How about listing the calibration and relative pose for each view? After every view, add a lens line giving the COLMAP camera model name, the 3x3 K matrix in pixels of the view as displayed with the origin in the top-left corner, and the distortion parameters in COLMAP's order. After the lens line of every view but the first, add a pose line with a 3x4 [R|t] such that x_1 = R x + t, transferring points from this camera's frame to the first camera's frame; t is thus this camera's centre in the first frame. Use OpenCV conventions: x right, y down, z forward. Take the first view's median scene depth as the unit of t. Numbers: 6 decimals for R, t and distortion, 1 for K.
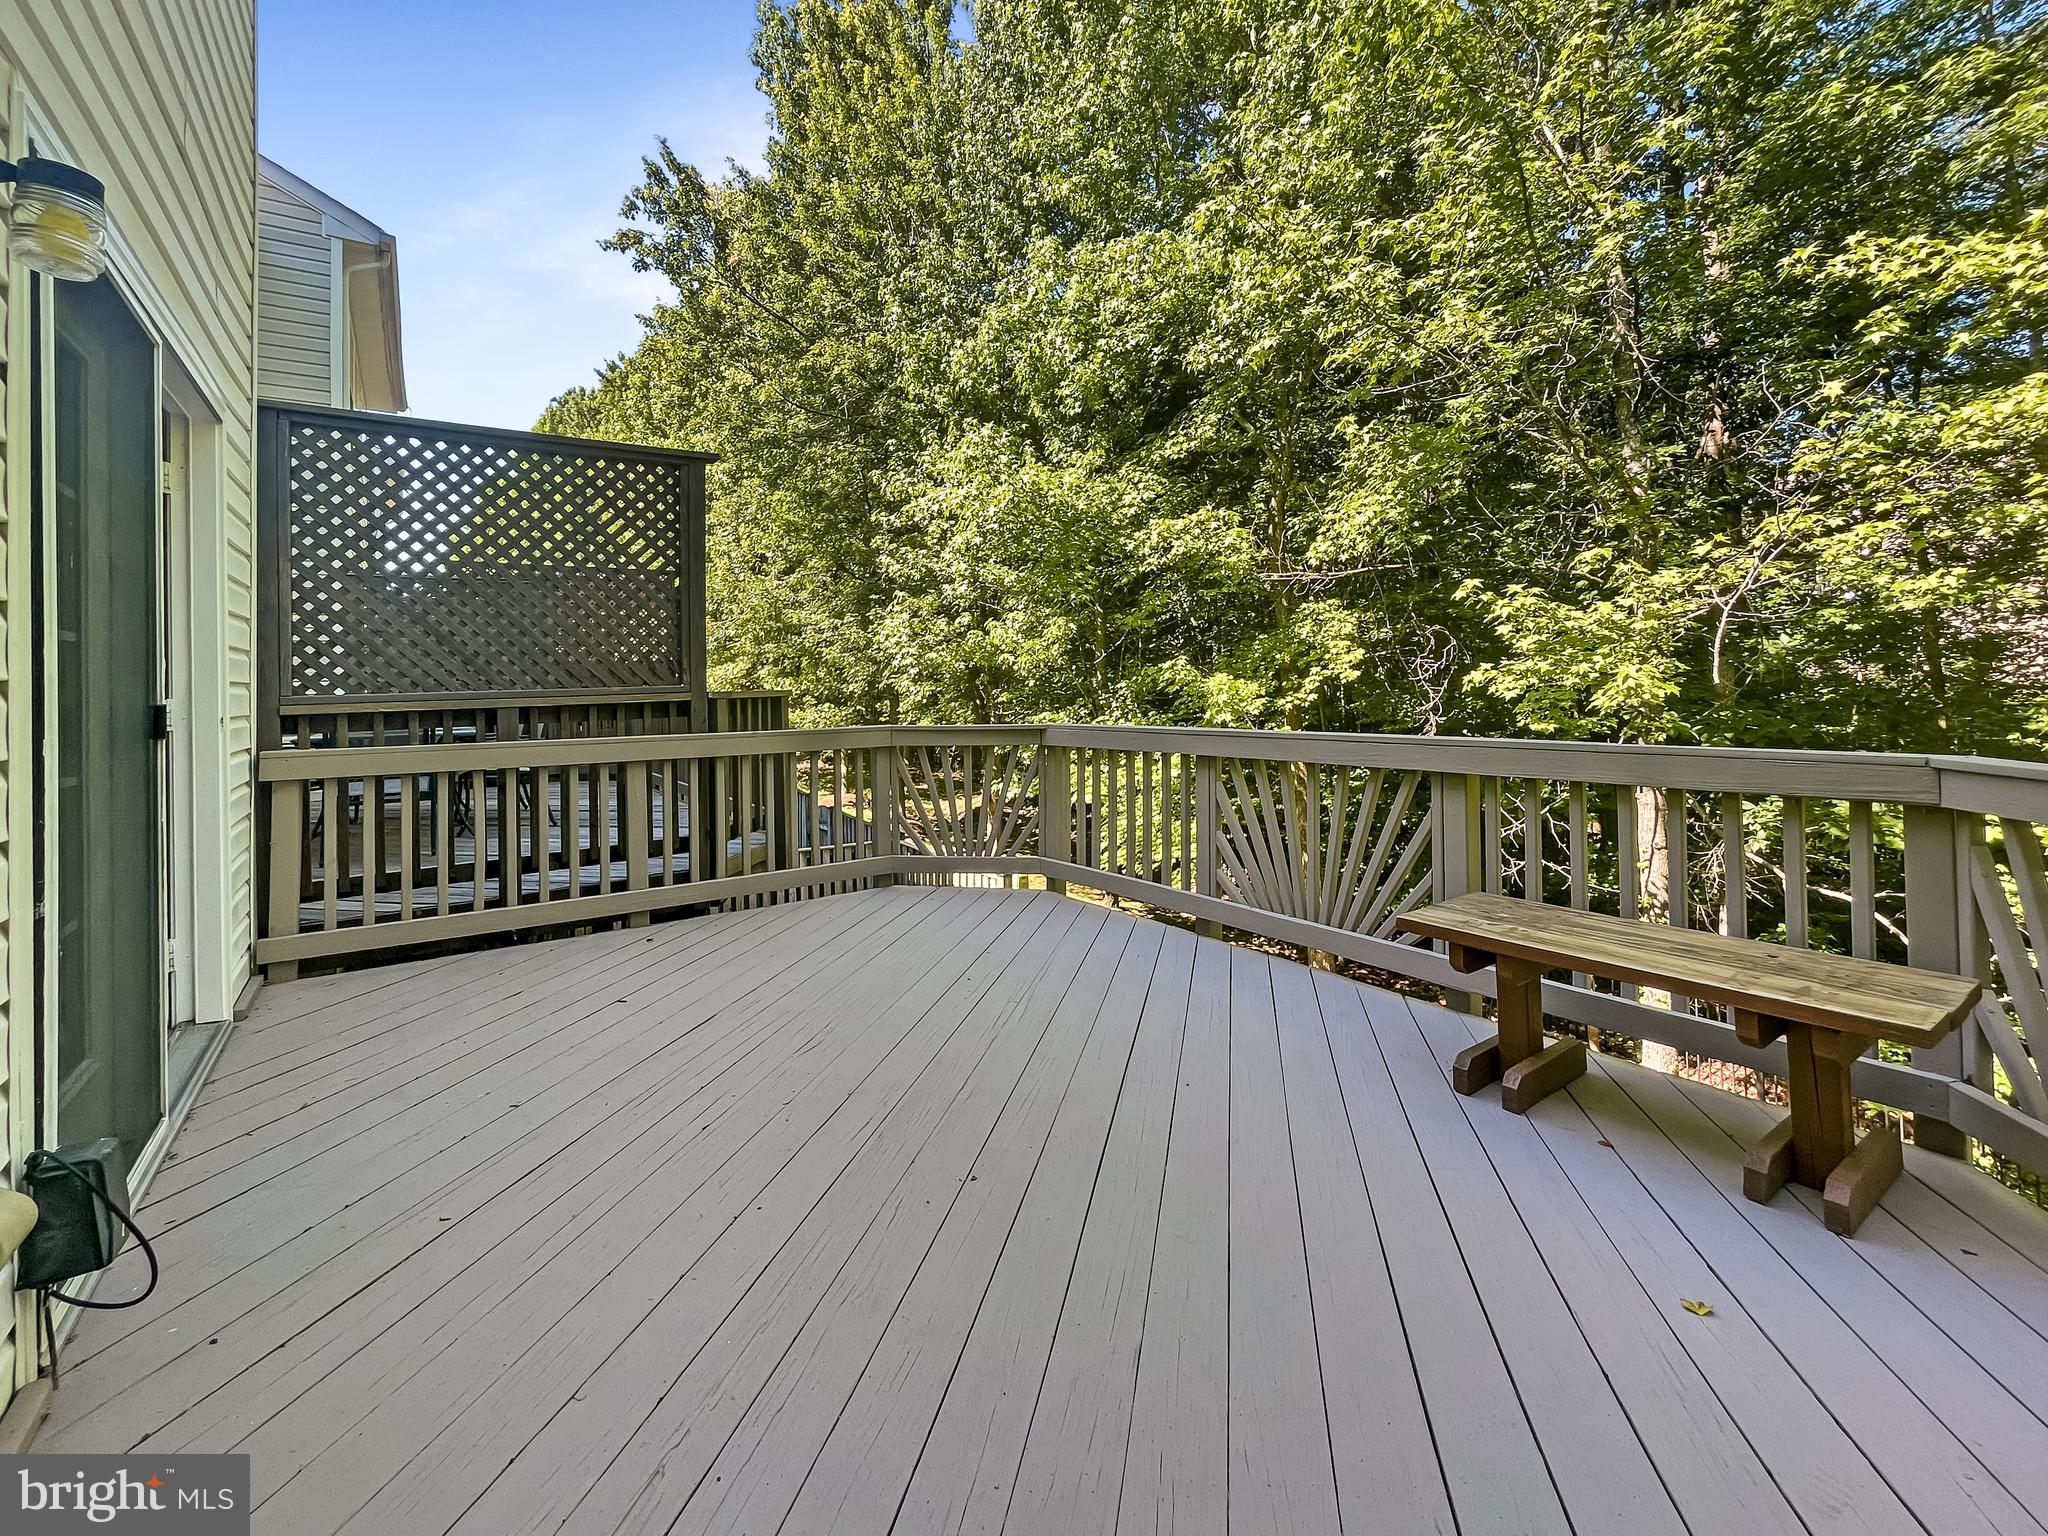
lens RADIAL K [[851.1, 0, 995.4], [0, 851.1, 743.5], [0, 0, 1]] dist [0.001234, -0.000158]
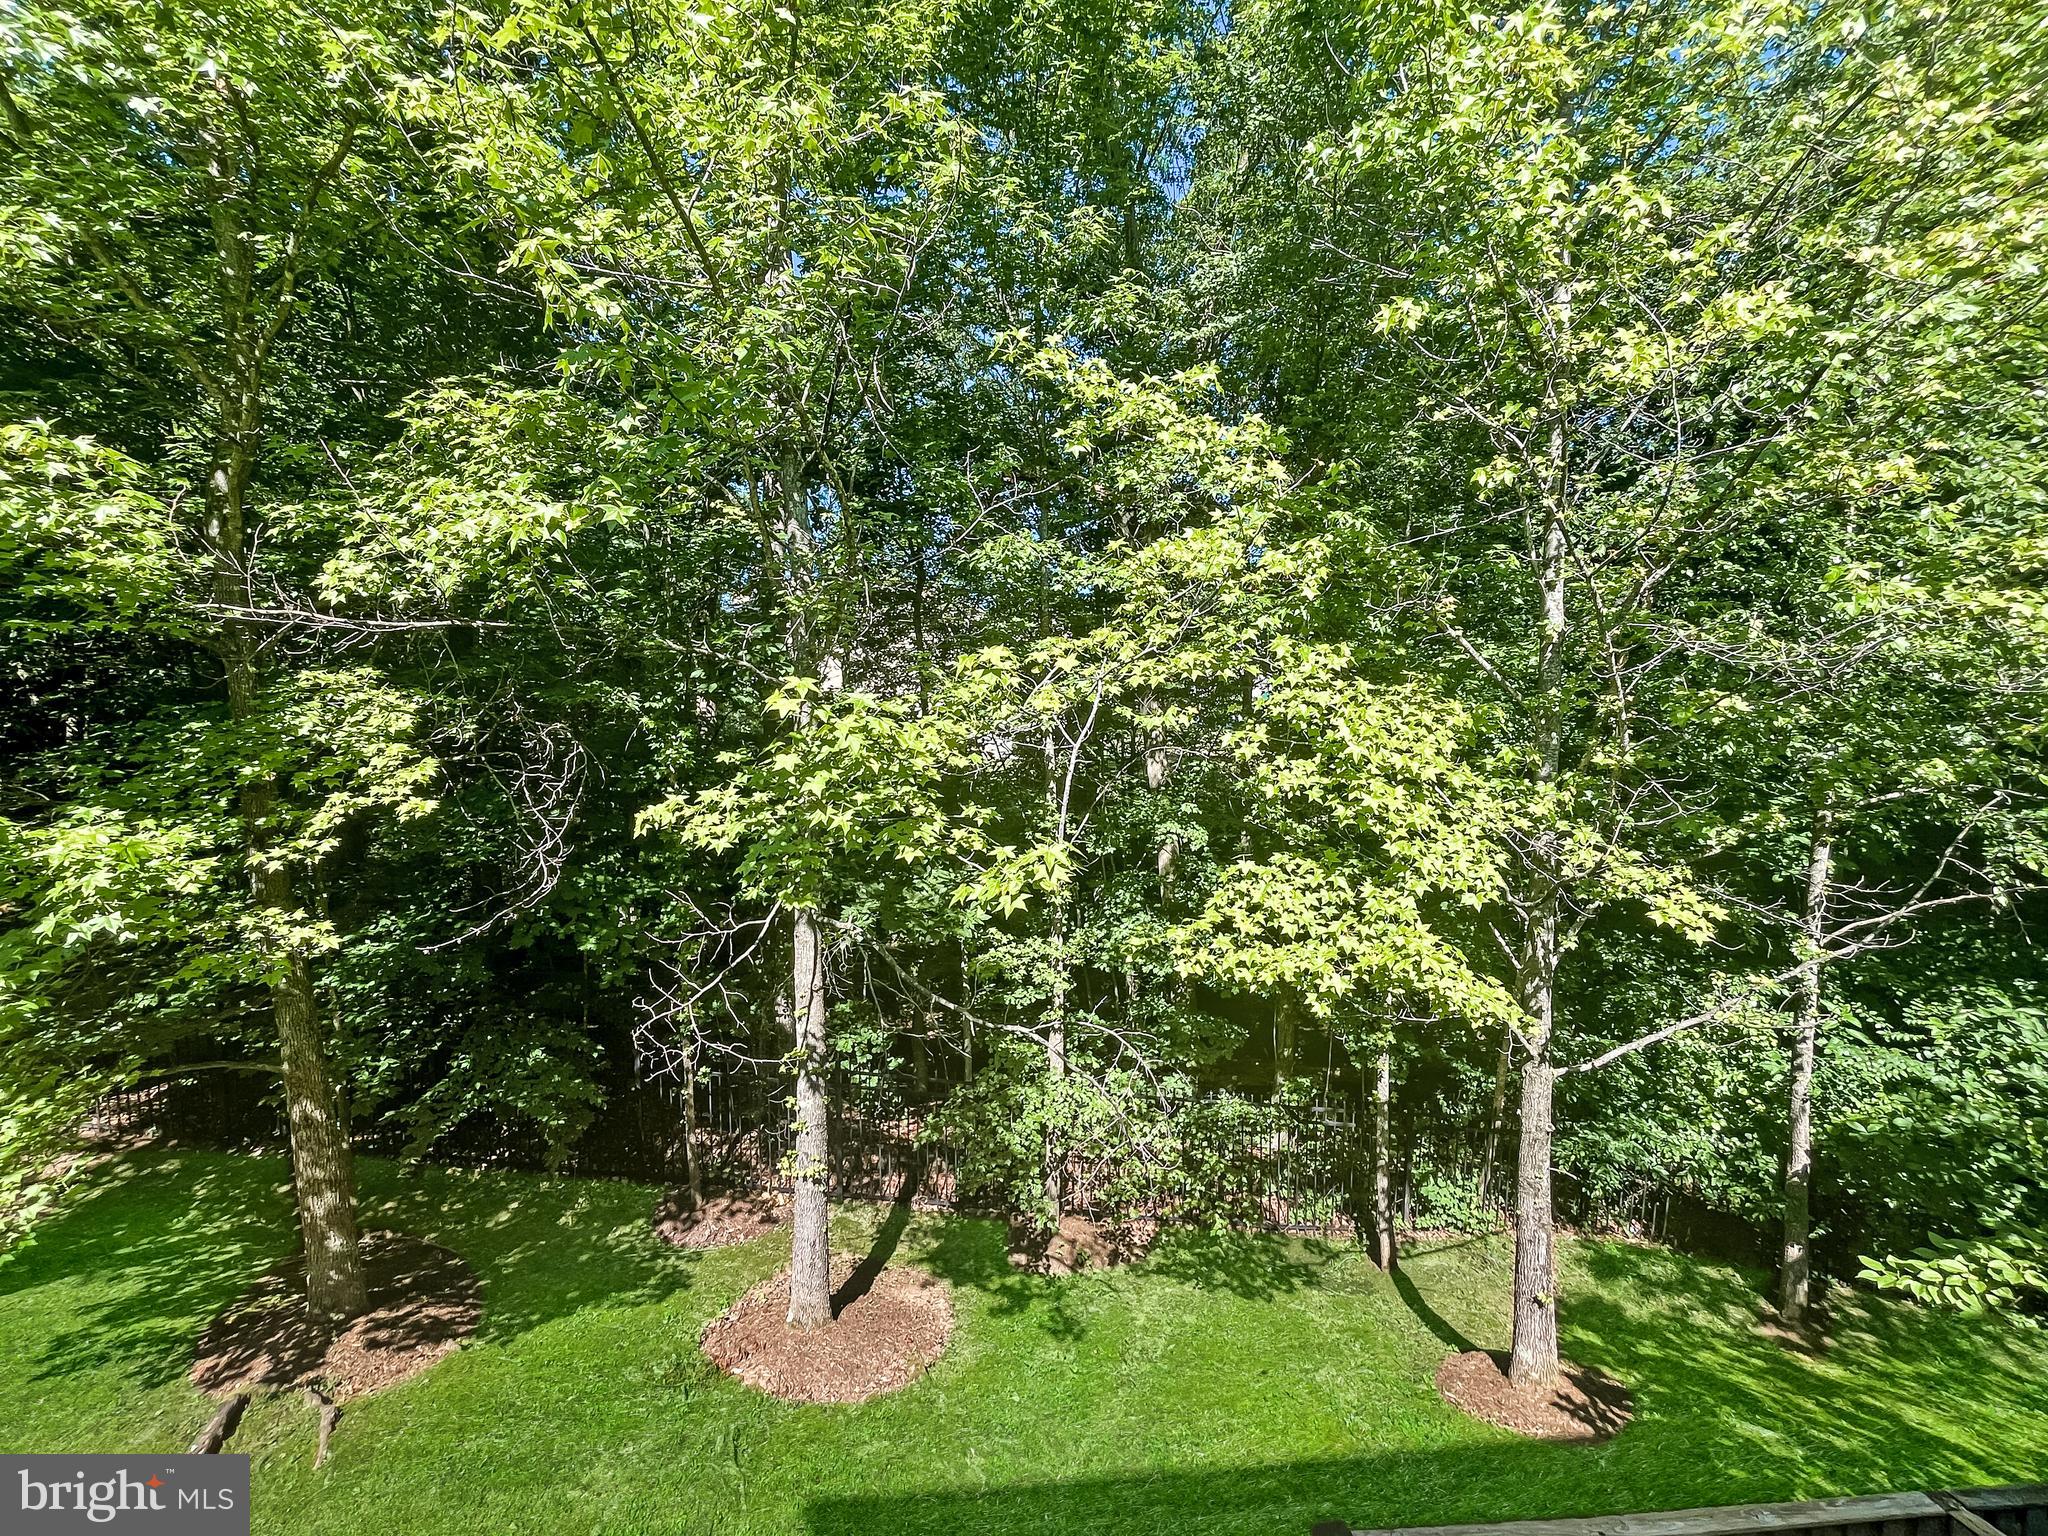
lens RADIAL K [[851.1, 0, 995.4], [0, 851.1, 743.5], [0, 0, 1]] dist [0.001234, -0.000158]
pose [[0.470987, 0.005923, 0.882120, 0.102381], [0.063662, 0.997142, -0.040686, -0.074410], [-0.879840, 0.075321, 0.469264, 0.397493]]
